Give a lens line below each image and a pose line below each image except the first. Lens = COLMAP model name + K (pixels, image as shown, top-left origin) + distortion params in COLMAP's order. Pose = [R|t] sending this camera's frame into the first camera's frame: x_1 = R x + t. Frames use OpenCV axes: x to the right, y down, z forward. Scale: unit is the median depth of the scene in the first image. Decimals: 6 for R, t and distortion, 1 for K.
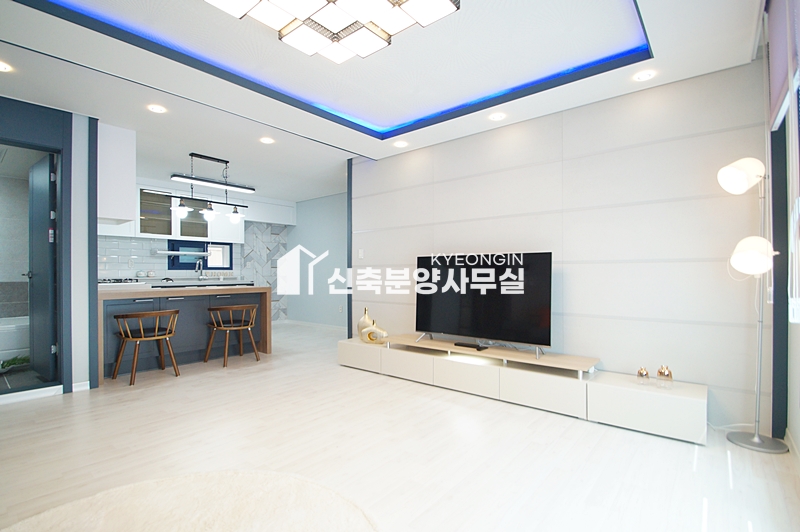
lens RADIAL K [[381.0, 0, 387.9], [0, 381.0, 271.1], [0, 0, 1]] dist [-0.000557, -0.000479]
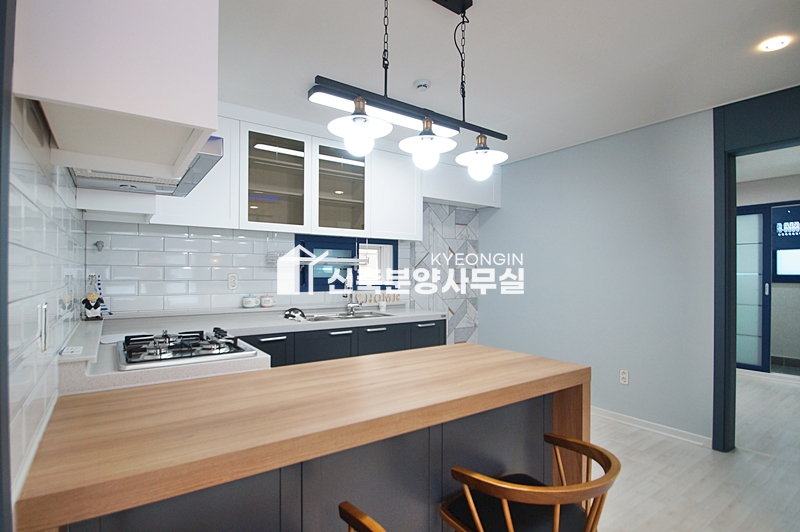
lens RADIAL K [[416.2, 0, 400.0], [0, 416.2, 266.0], [0, 0, 1]] dist [-0.001719, -0.000468]
pose [[0.976794, 0.013104, -0.213778, -0.290721], [-0.014798, 0.999871, -0.006322, -0.034827], [0.213668, 0.009339, 0.976862, 0.435901]]
